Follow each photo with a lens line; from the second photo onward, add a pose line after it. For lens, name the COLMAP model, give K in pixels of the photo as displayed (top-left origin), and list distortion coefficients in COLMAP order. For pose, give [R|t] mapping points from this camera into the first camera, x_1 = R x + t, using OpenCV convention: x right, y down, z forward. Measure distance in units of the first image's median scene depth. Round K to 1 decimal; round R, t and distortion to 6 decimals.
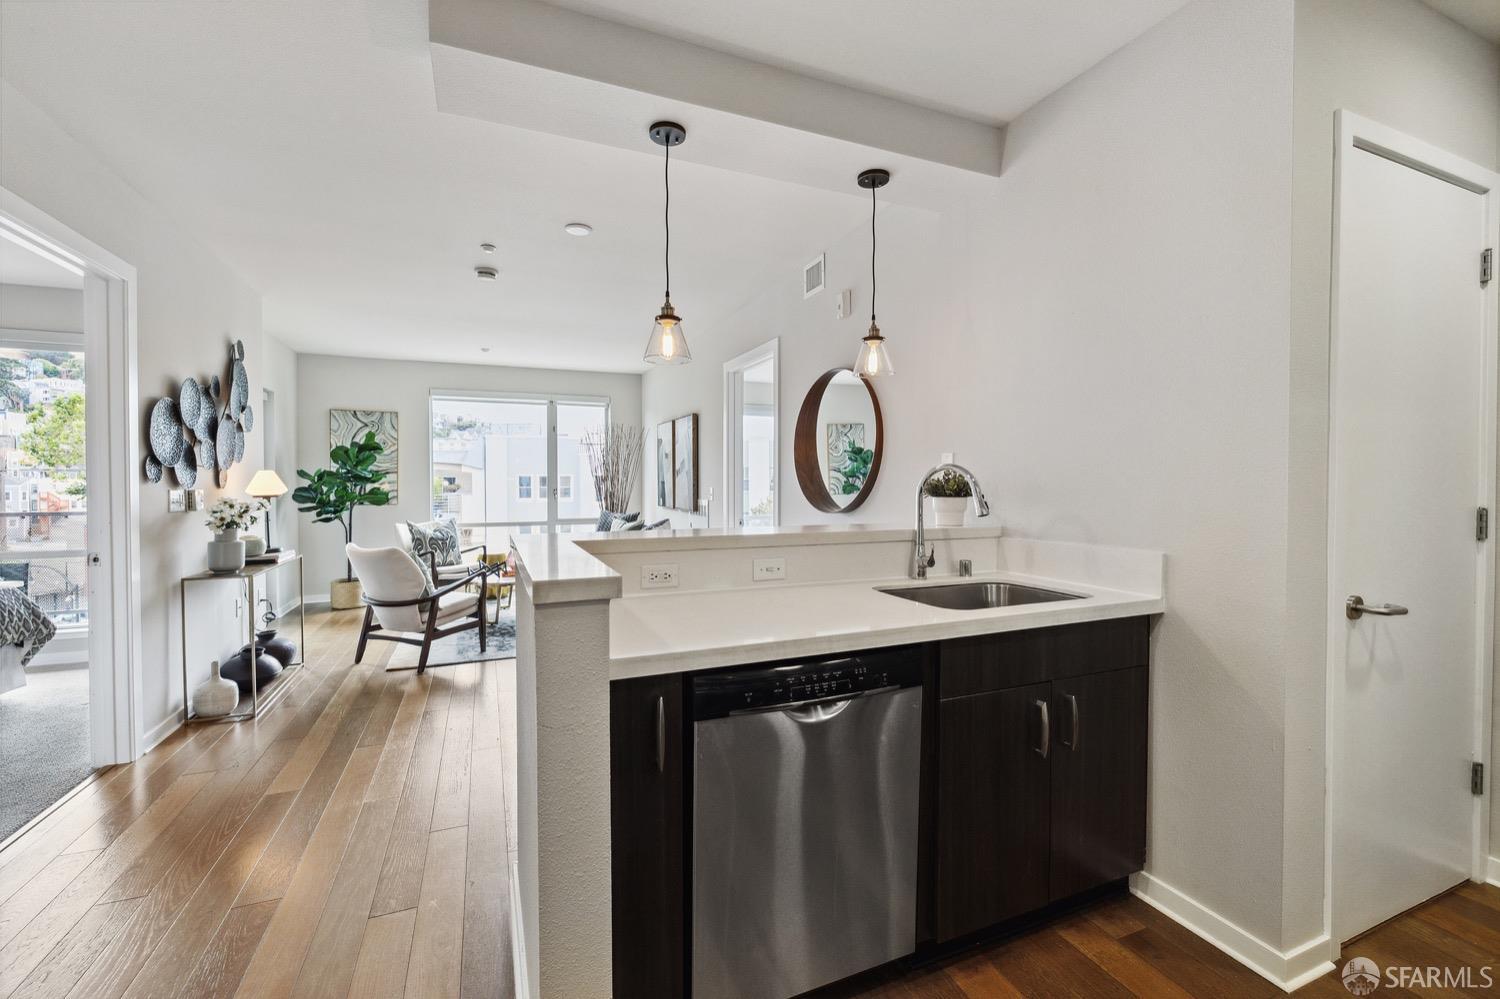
lens RADIAL K [[640.9, 0, 770.2], [0, 640.9, 496.4], [0, 0, 1]] dist [0.001665, -0.000173]
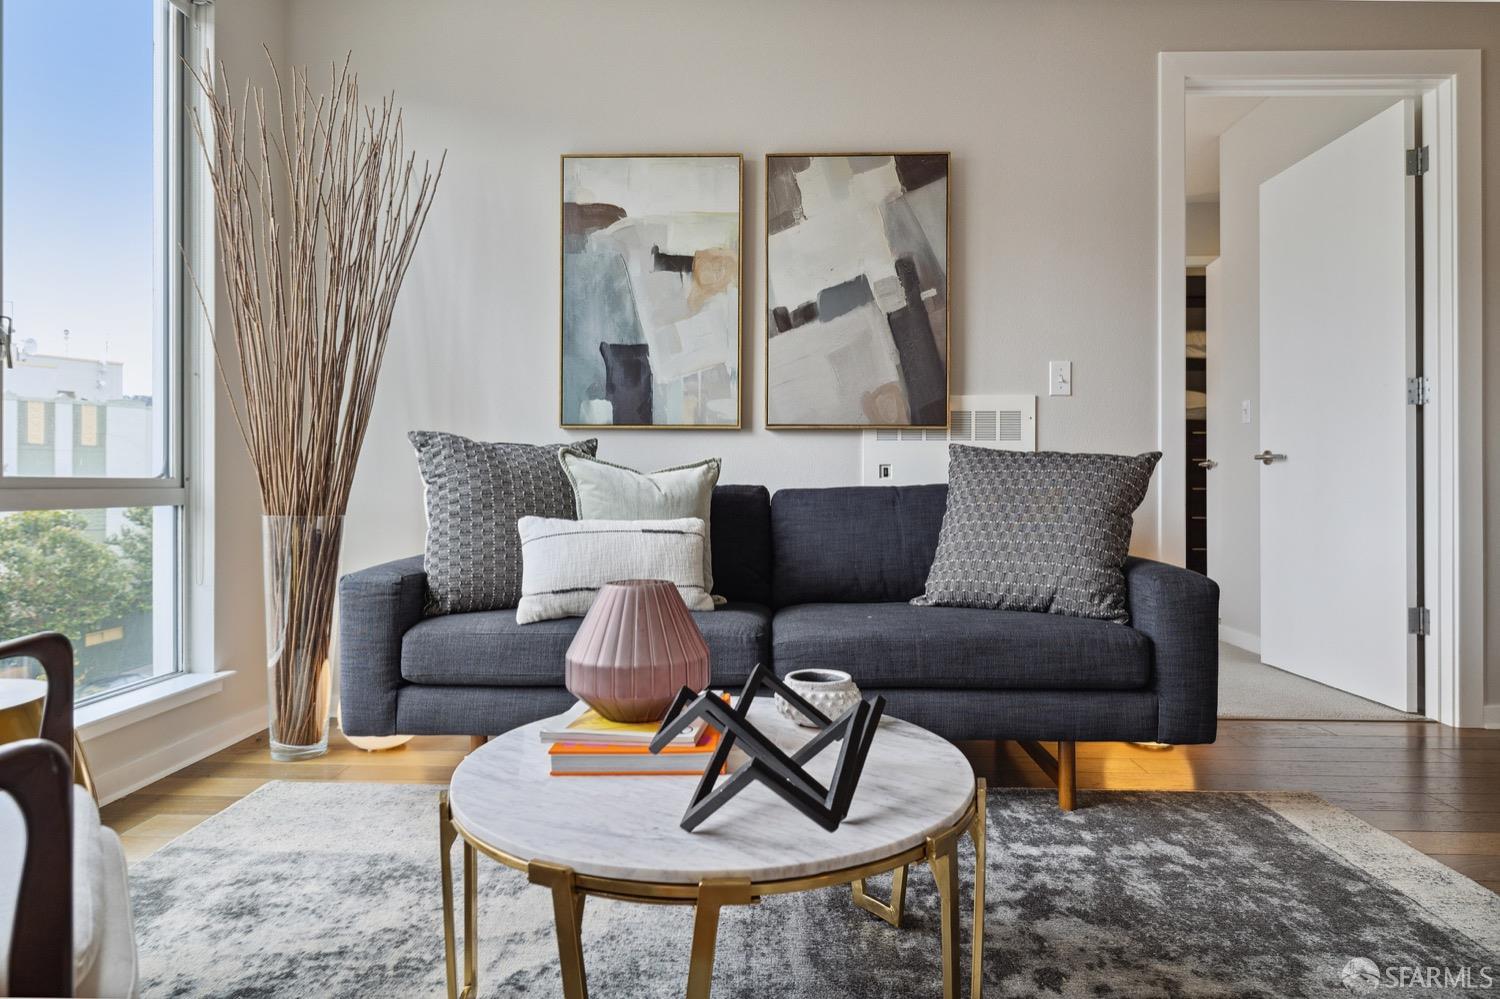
lens RADIAL K [[851.1, 0, 754.6], [0, 851.1, 484.7], [0, 0, 1]] dist [0.000664, -0.002578]
pose [[0.429543, 0.001032, 0.903046, -0.556762], [0.019444, 0.999757, -0.010391, 0.053939], [-0.902837, 0.022023, 0.429419, 0.839029]]
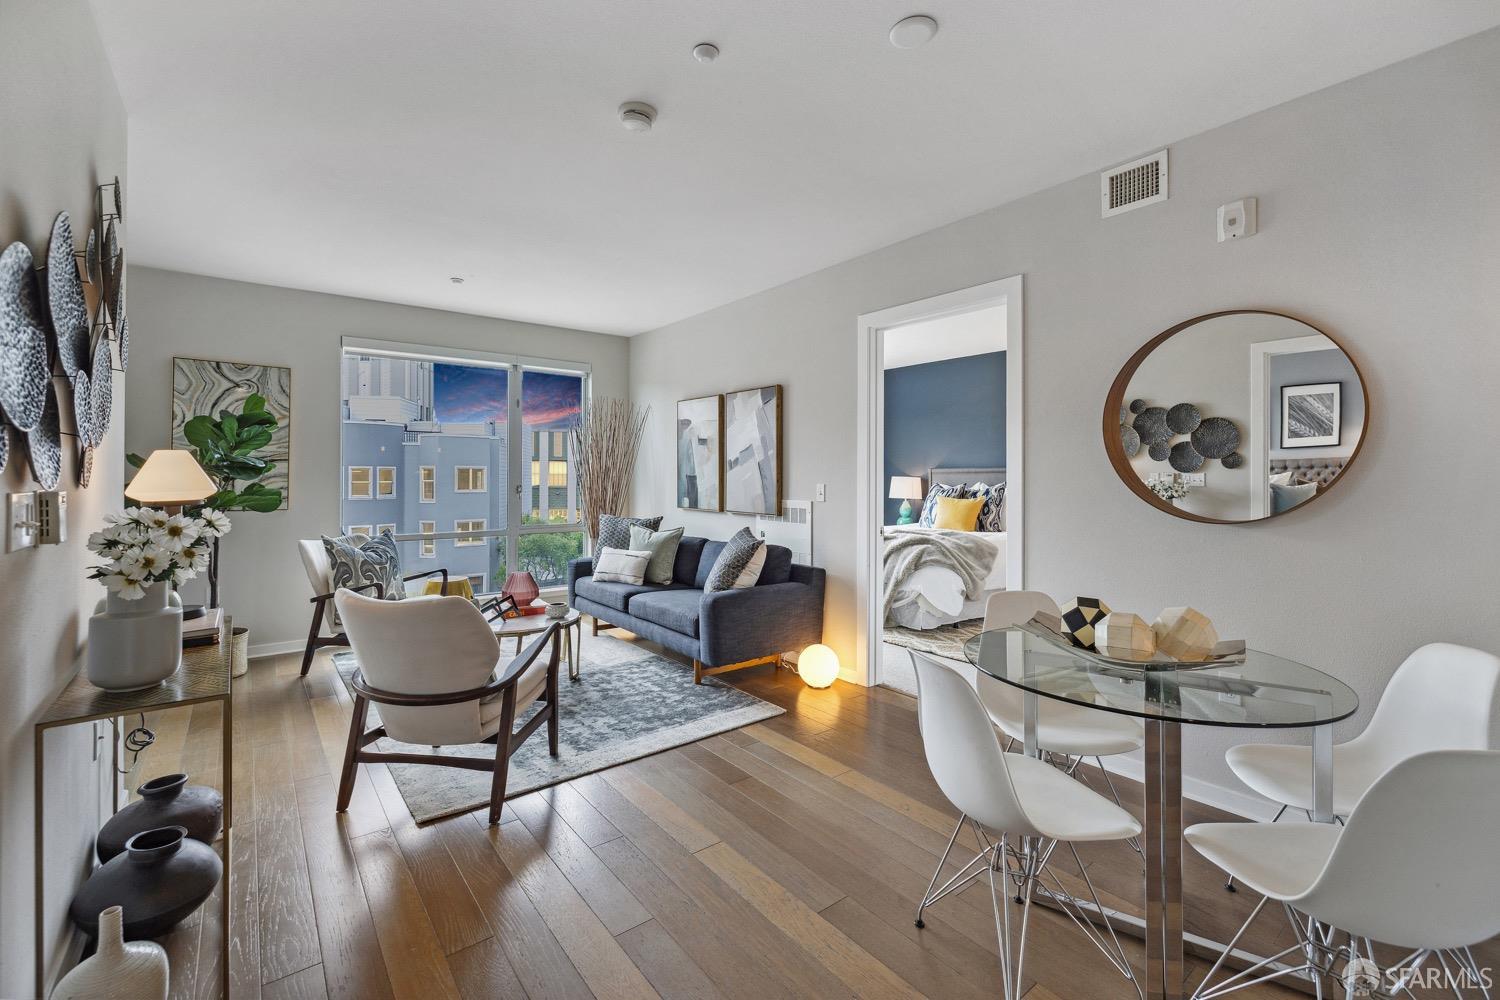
lens RADIAL K [[640.9, 0, 759.2], [0, 640.9, 479.6], [0, 0, 1]] dist [0.001665, -0.000173]
pose [[0.965746, 0.002676, 0.259477, -0.312350], [0.002234, 0.999824, -0.018624, -0.005042], [-0.259481, 0.018565, 0.965570, 0.268135]]
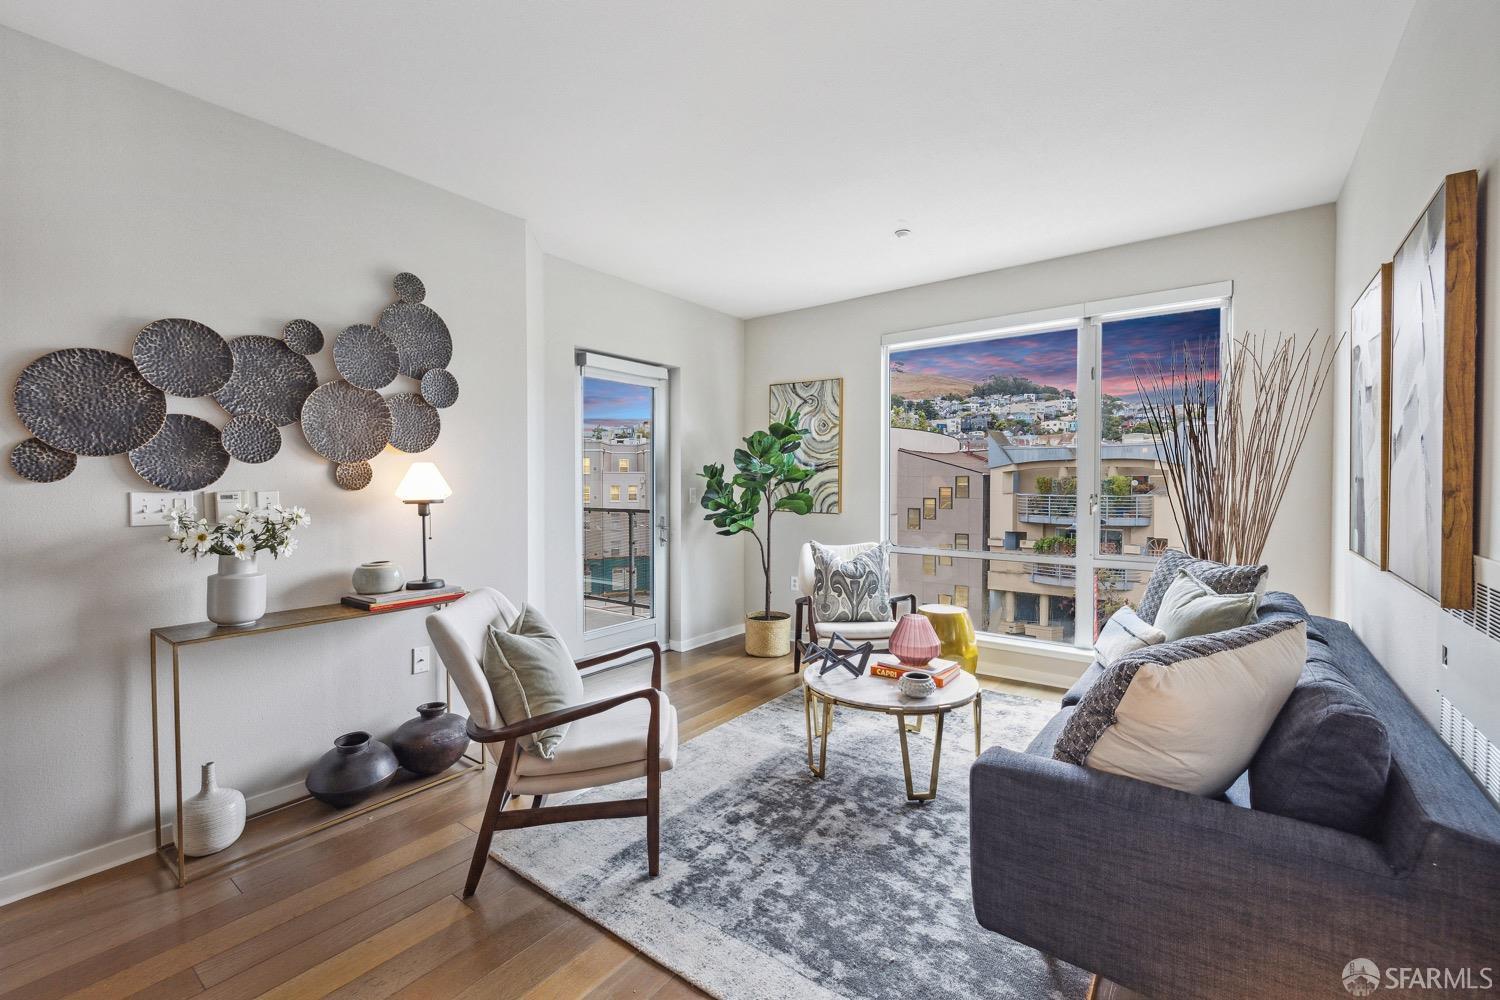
lens RADIAL K [[640.9, 0, 736.8], [0, 640.9, 493.2], [0, 0, 1]] dist [0.001665, -0.000173]
pose [[0.477487, 0.016626, -0.878481, -0.037171], [-0.019927, 0.999769, 0.008090, -0.013427], [0.878413, 0.013642, 0.477708, 0.625741]]
